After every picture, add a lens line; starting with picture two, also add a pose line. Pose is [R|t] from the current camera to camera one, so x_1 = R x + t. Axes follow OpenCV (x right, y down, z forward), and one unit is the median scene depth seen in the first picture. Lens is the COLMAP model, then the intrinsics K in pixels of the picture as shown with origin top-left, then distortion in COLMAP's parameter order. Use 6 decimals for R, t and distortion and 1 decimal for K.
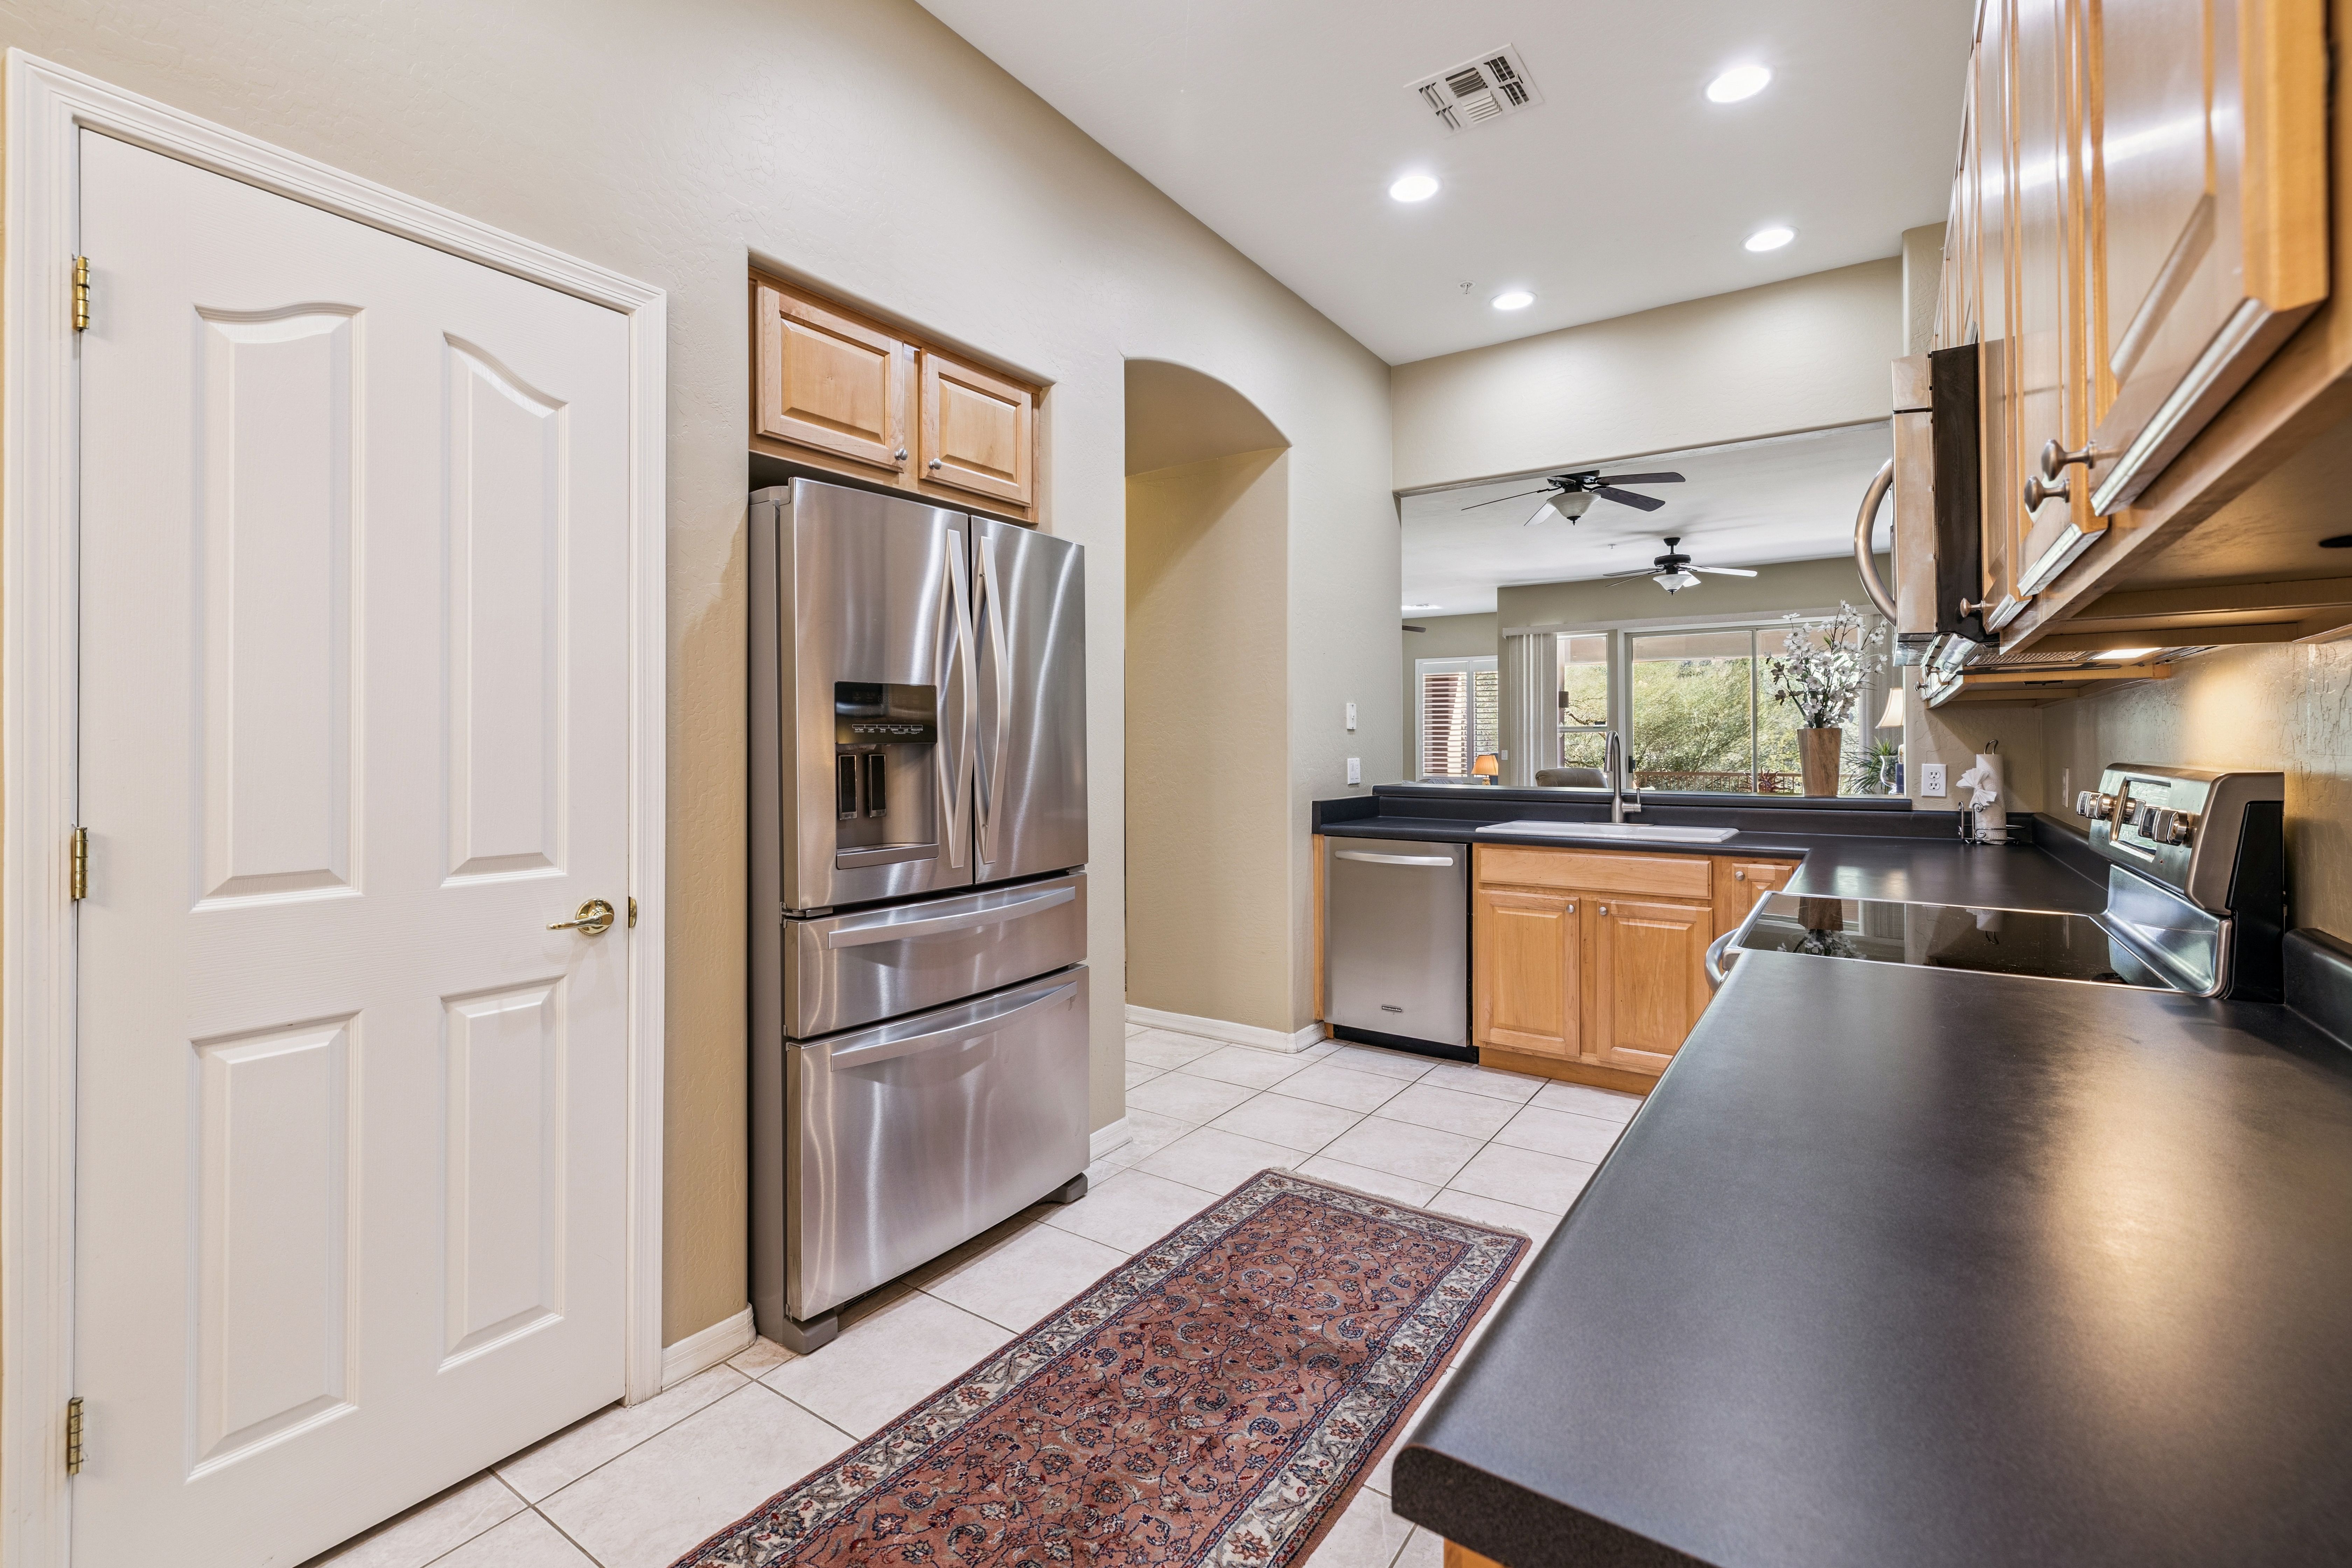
lens RADIAL K [[1028.5, 0, 1154.7], [0, 1028.5, 737.3], [0, 0, 1]] dist [0.000042, 0.000919]
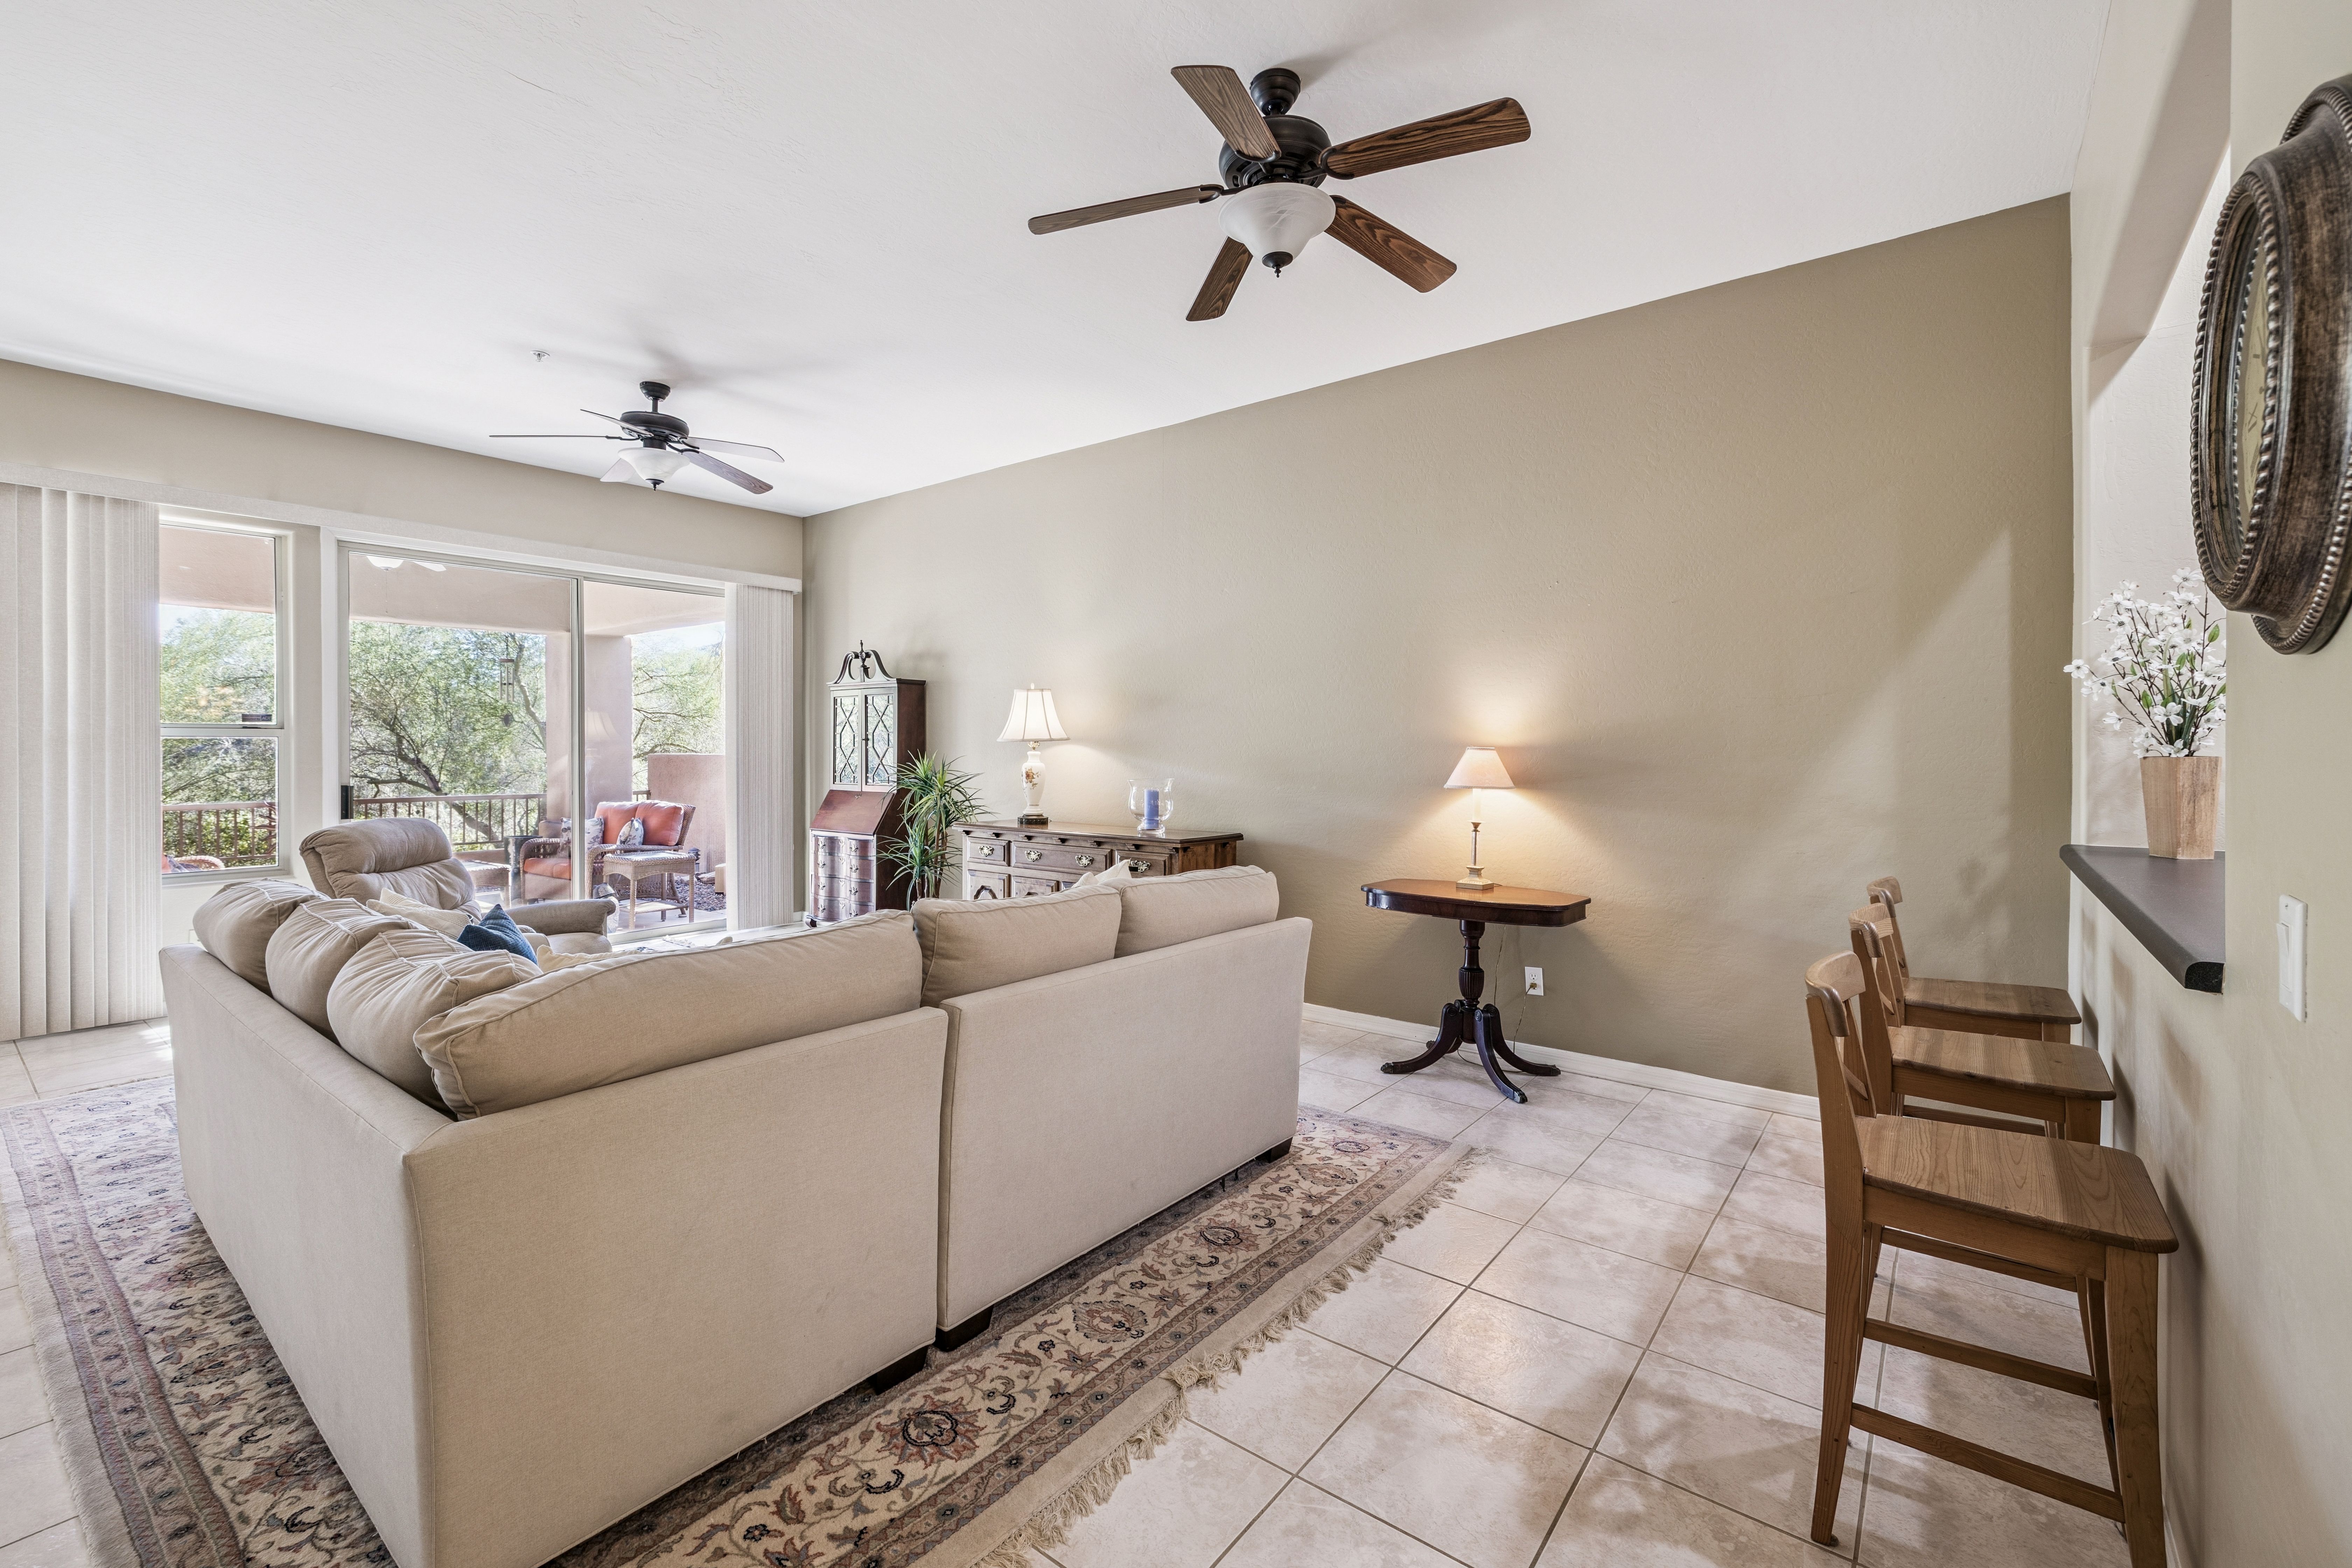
lens RADIAL K [[996.2, 0, 1169.0], [0, 996.2, 761.1], [0, 0, 1]] dist [-0.001060, 0.000999]
pose [[0.043323, -0.011559, 0.998994, -0.028952], [-0.007602, 0.999900, 0.011899, -0.010355], [-0.999032, -0.008110, 0.043231, 1.943345]]
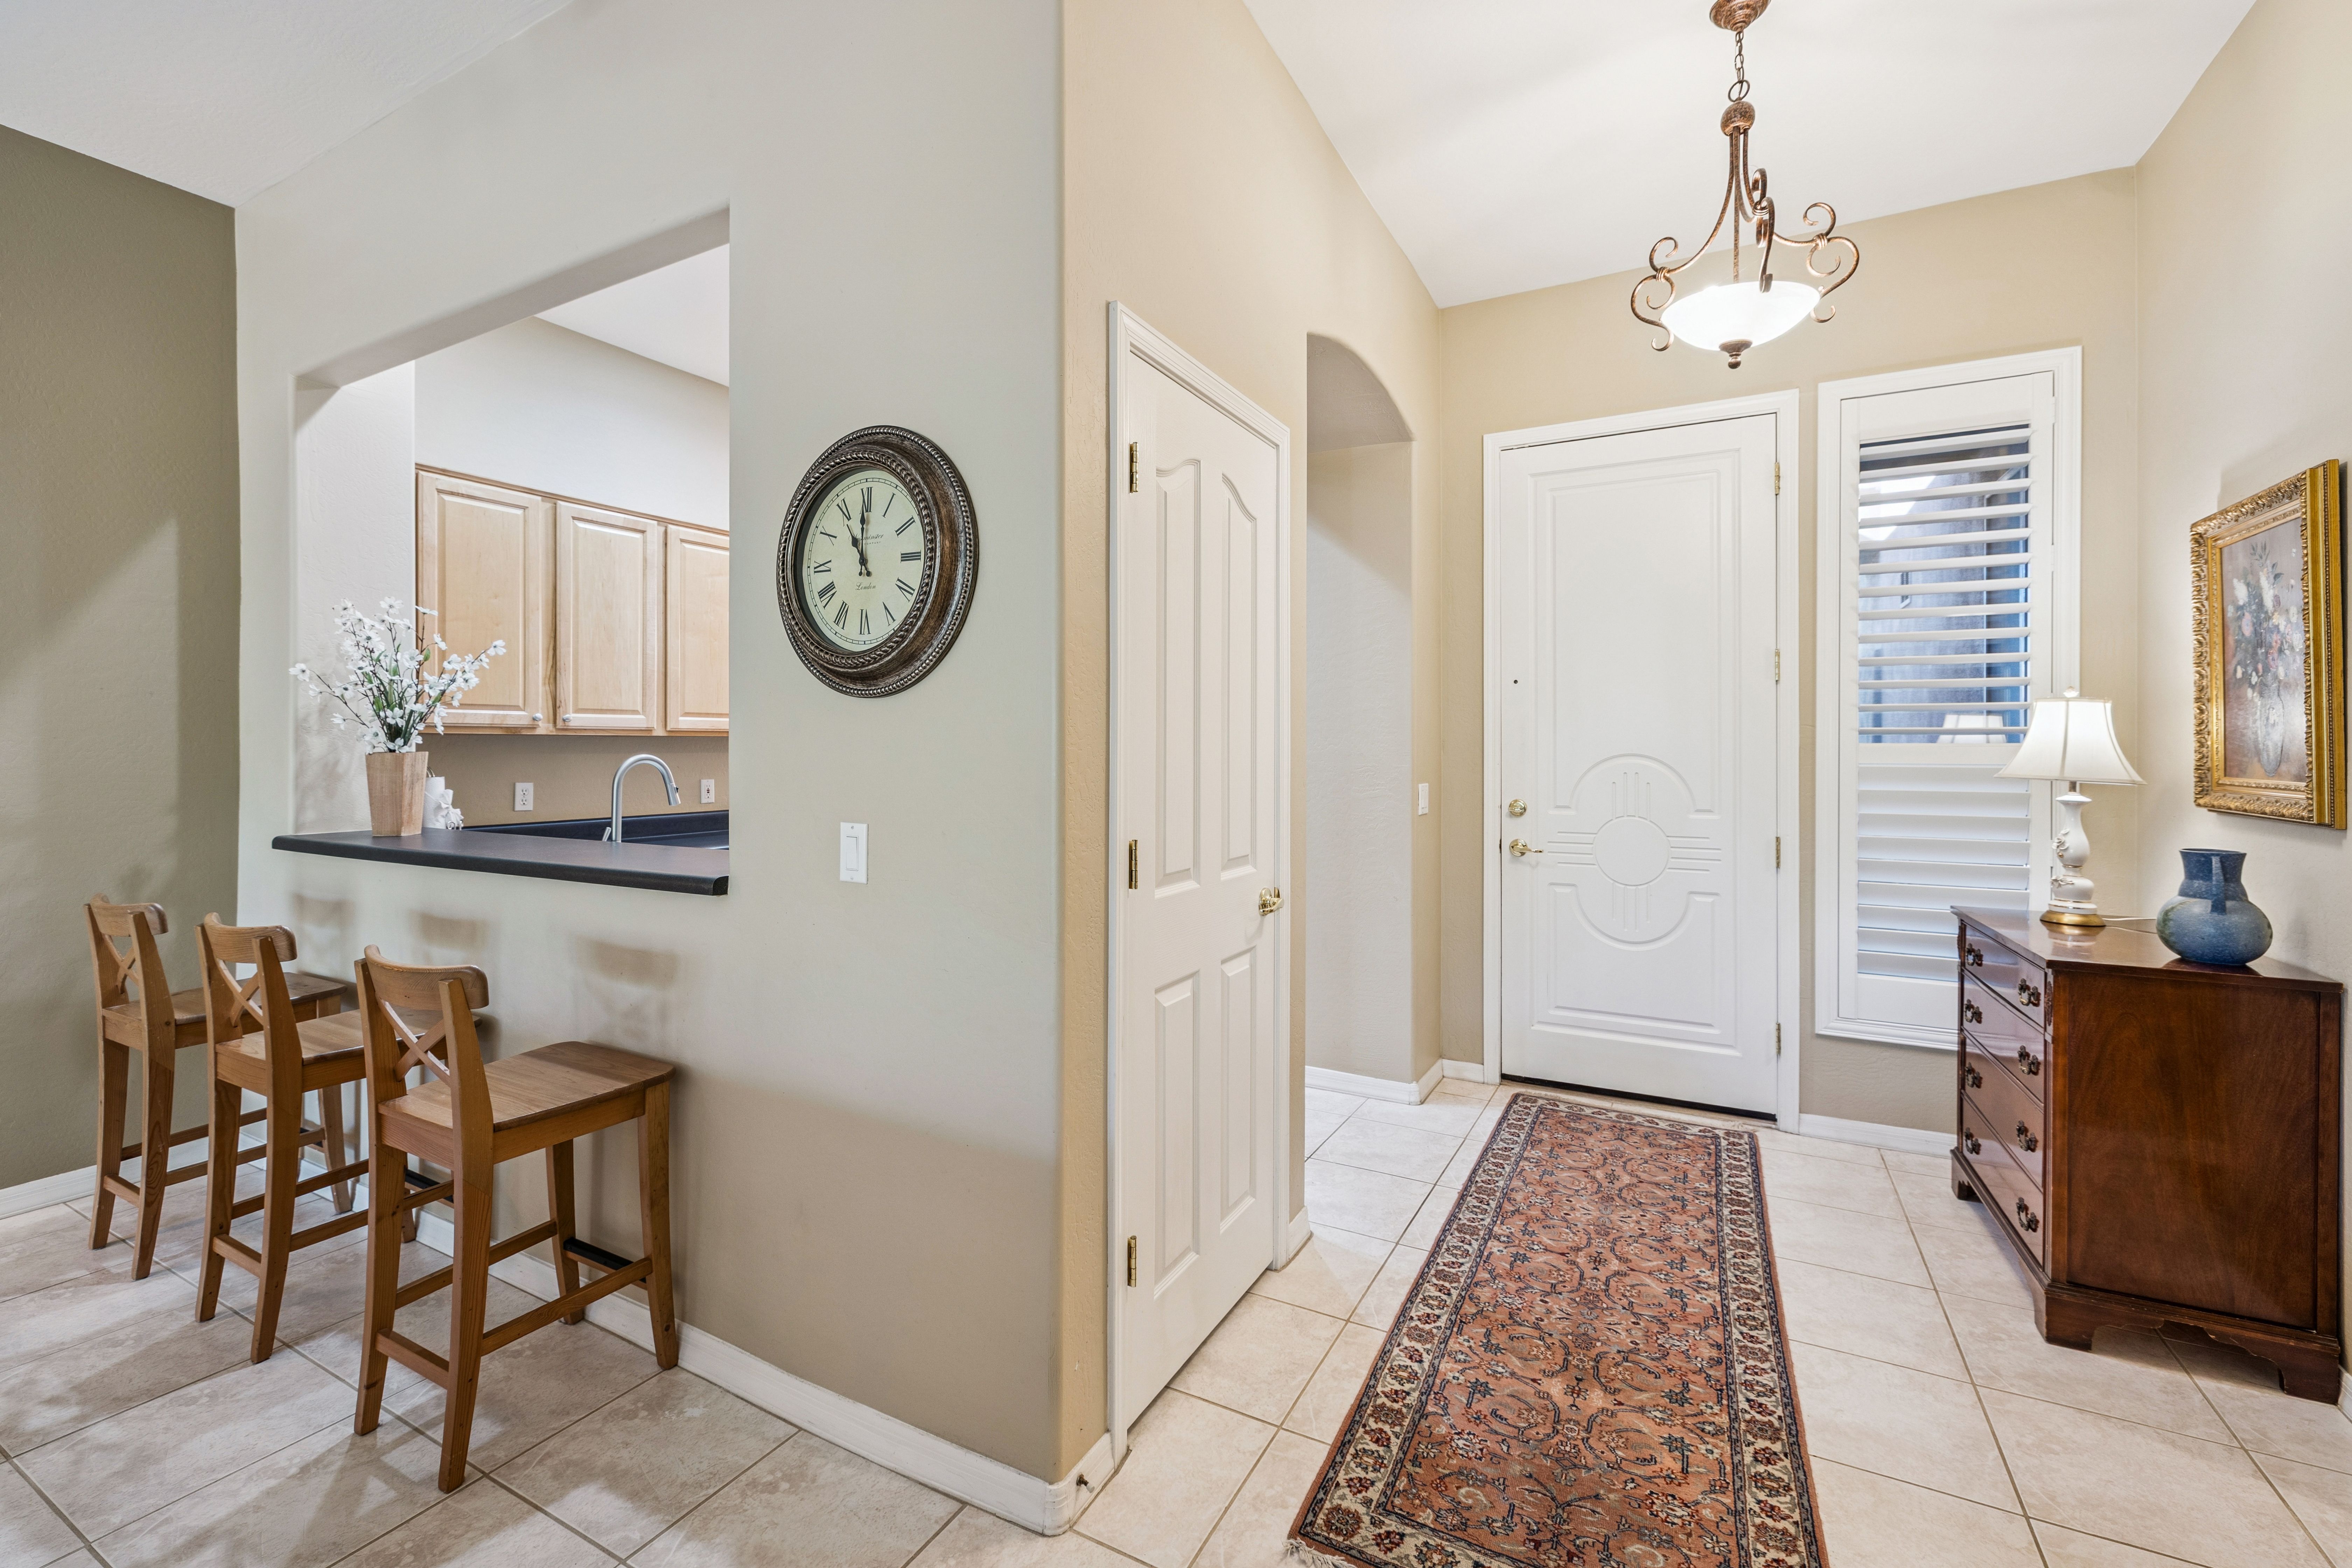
lens RADIAL K [[996.2, 0, 1185.4], [0, 996.2, 742.4], [0, 0, 1]] dist [-0.001060, 0.000999]
pose [[-0.992776, 0.000308, -0.119979, 0.151101], [0.001504, 0.999950, -0.009879, -0.009378], [0.119970, -0.009988, -0.992727, 2.210514]]
